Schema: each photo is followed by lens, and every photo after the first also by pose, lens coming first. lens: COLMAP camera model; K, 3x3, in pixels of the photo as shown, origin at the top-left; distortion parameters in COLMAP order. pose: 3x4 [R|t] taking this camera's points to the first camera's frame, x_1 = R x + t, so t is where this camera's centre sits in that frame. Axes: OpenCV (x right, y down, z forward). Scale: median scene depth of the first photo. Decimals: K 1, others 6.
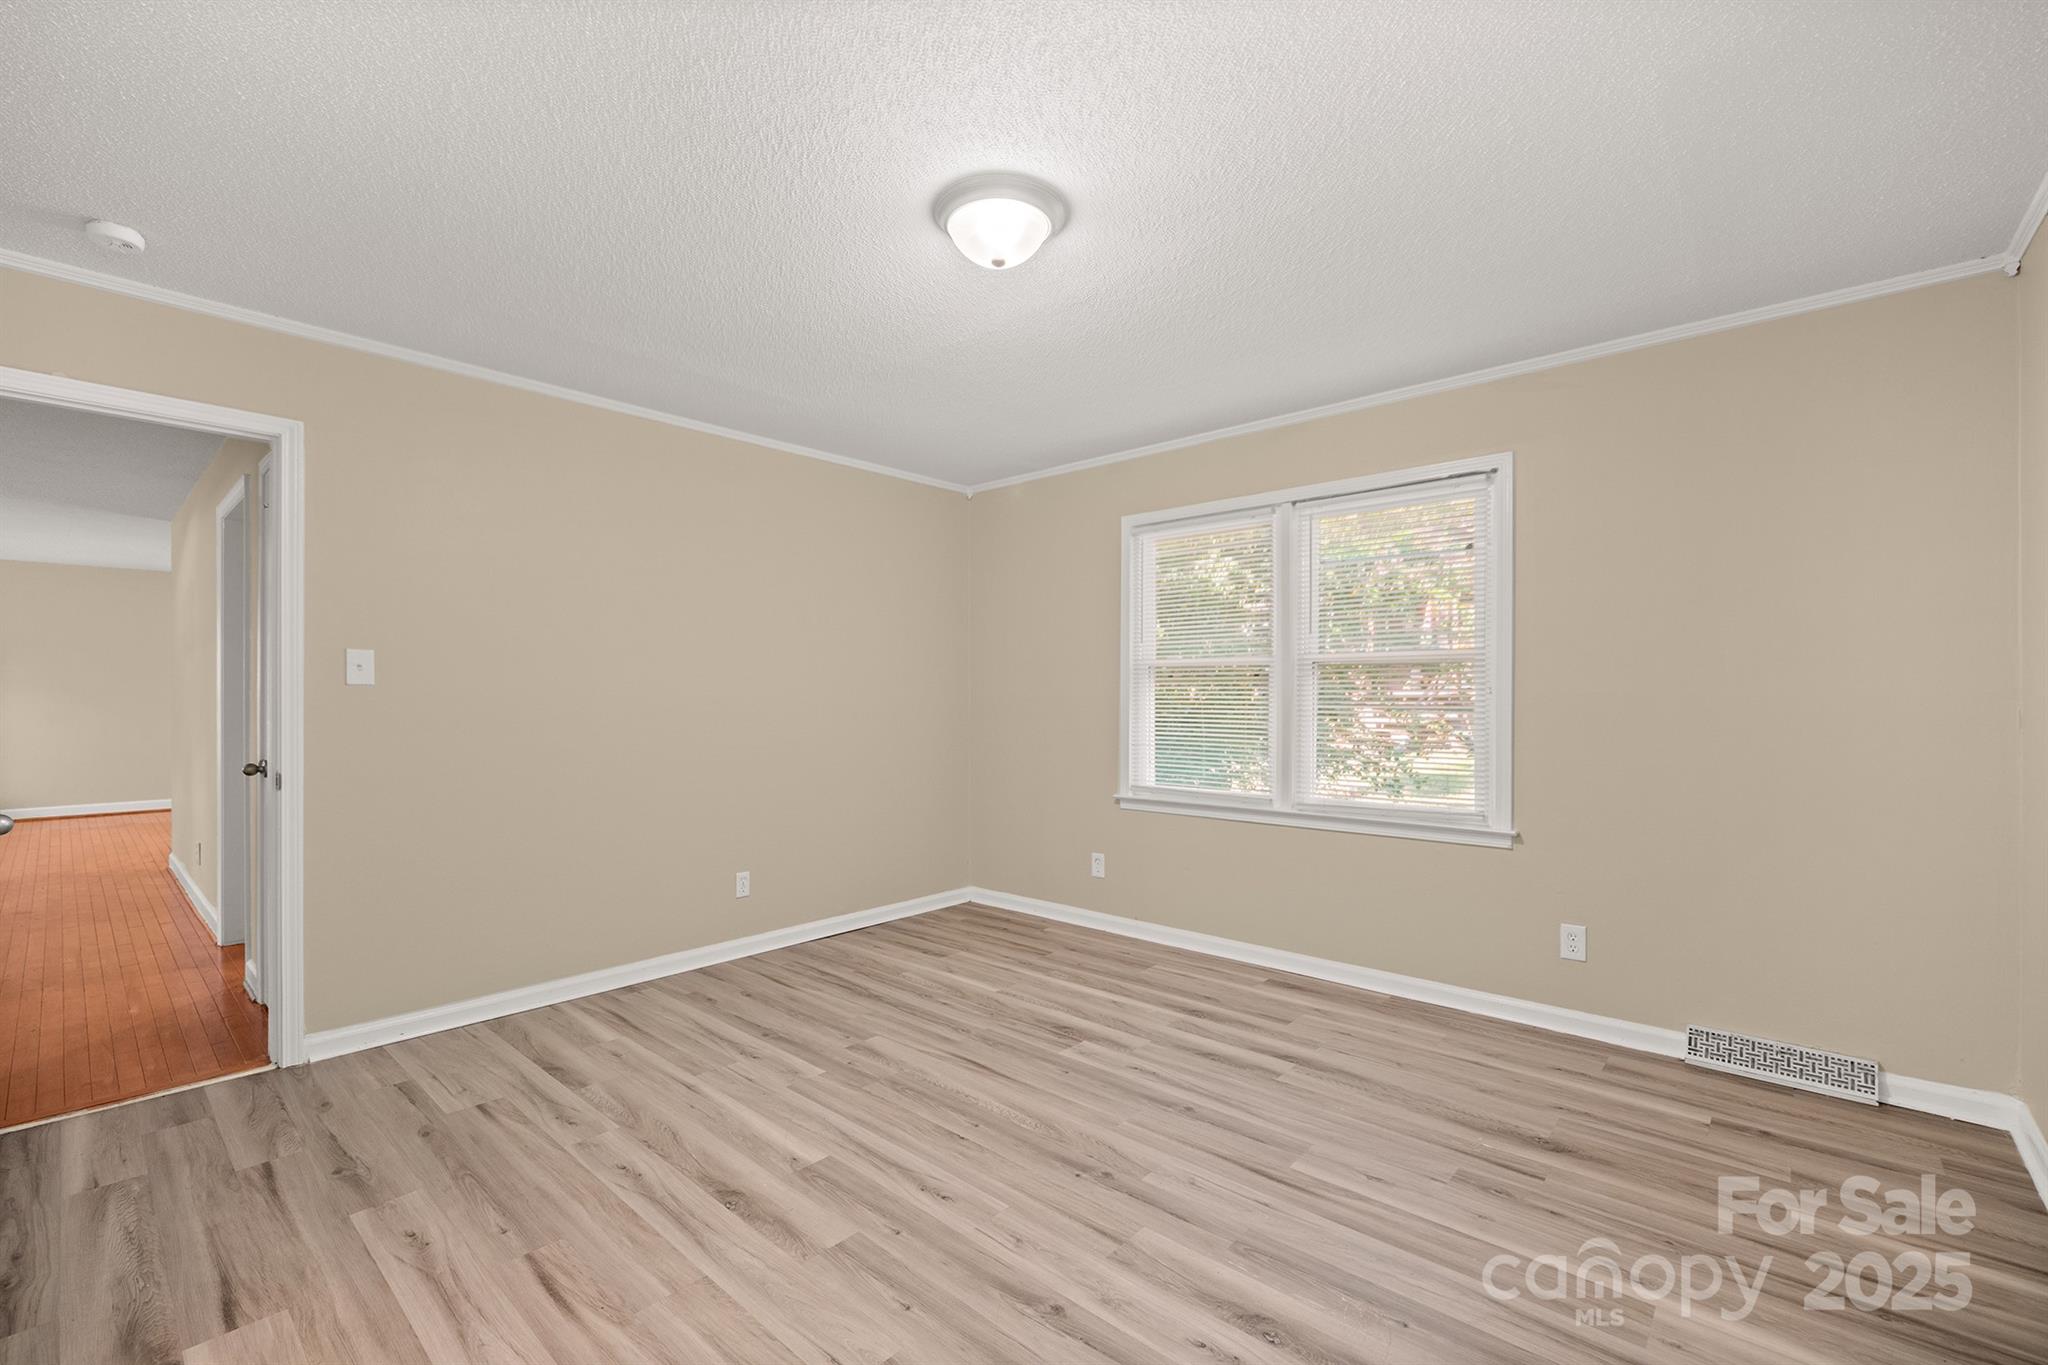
lens RADIAL K [[863.1, 0, 1035.8], [0, 863.1, 703.4], [0, 0, 1]] dist [-0.005653, -0.001180]
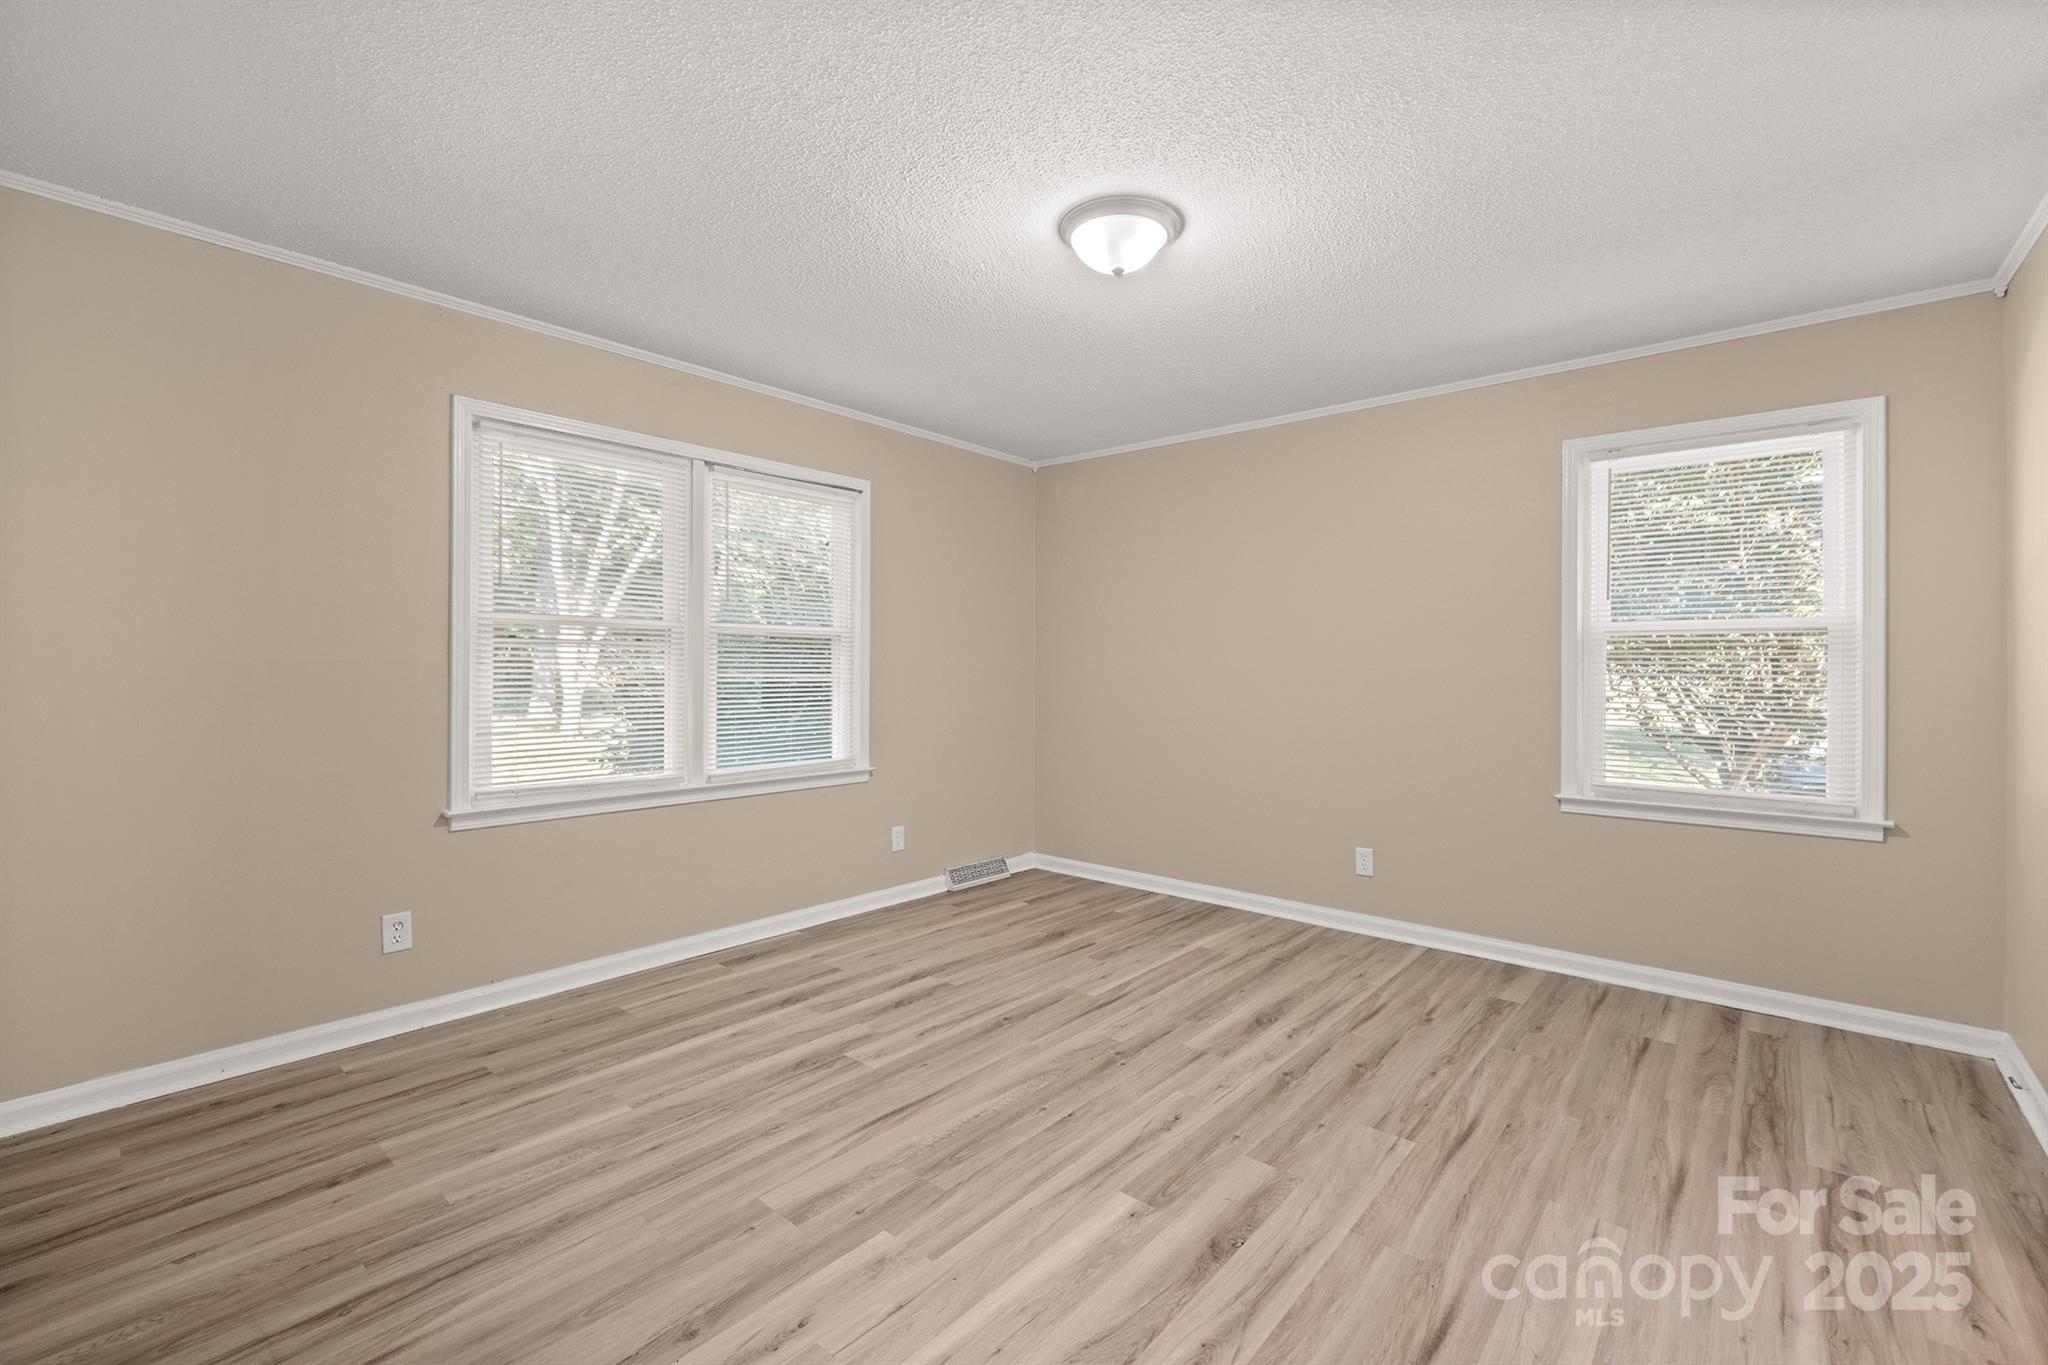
lens RADIAL K [[863.1, 0, 1021.3], [0, 863.1, 675.1], [0, 0, 1]] dist [-0.005653, -0.001180]
pose [[-0.000555, -0.008918, 0.999960, -0.795459], [0.002471, 0.999957, 0.008919, -0.005728], [-0.999997, 0.002476, -0.000533, 0.787437]]
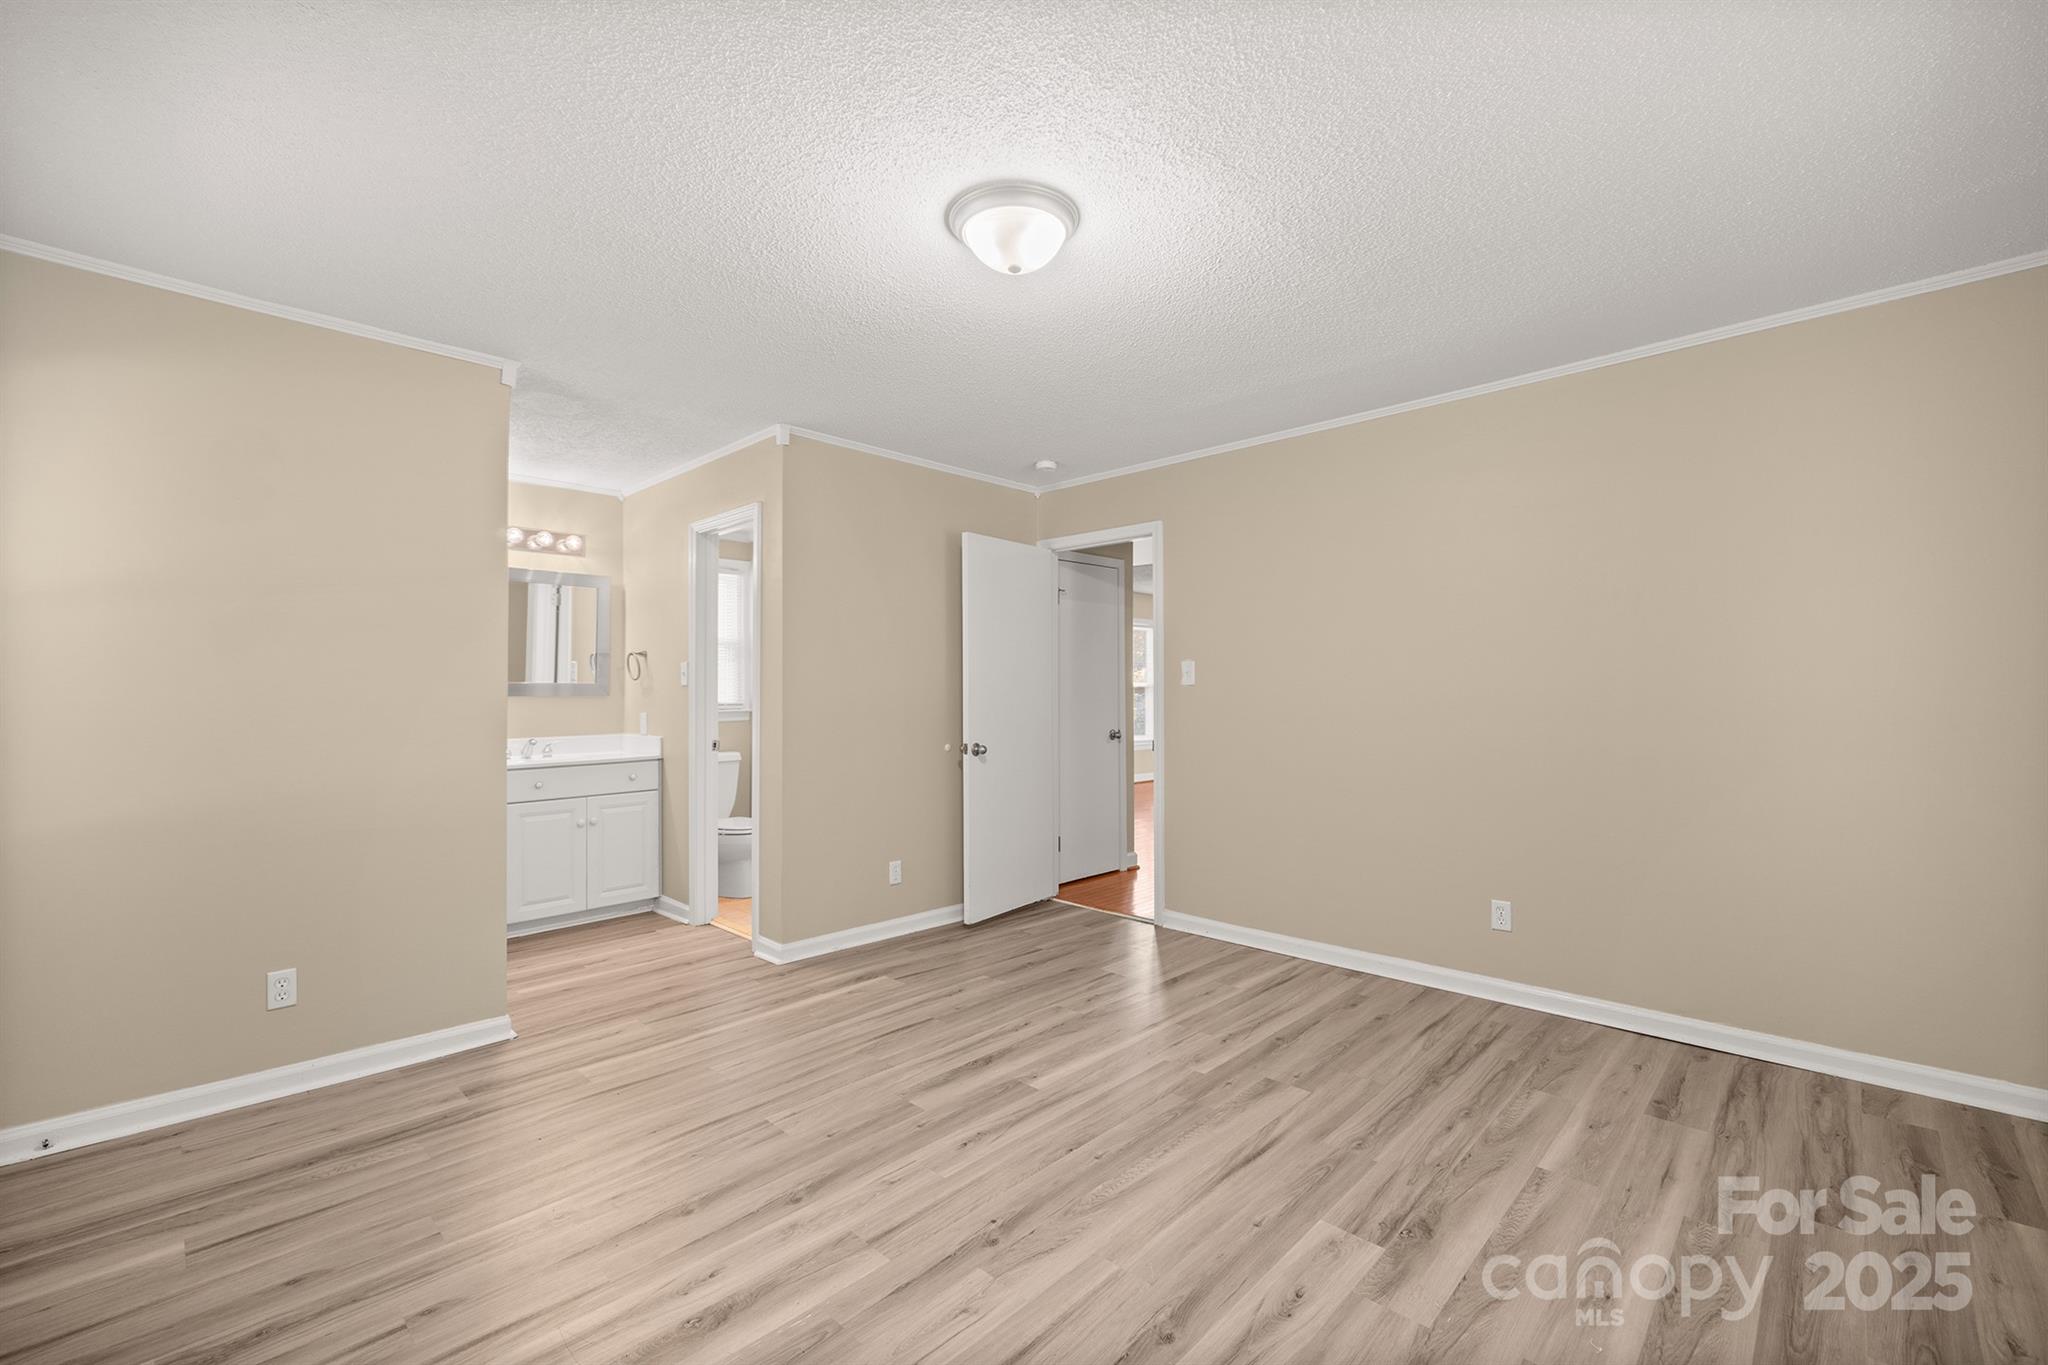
lens RADIAL K [[863.1, 0, 1035.7], [0, 863.1, 678.1], [0, 0, 1]] dist [-0.005653, -0.001180]
pose [[-0.039287, -0.015786, -0.999103, 0.666093], [-0.002144, 0.999874, -0.015714, -0.008685], [0.999226, 0.001525, -0.039316, 0.744652]]
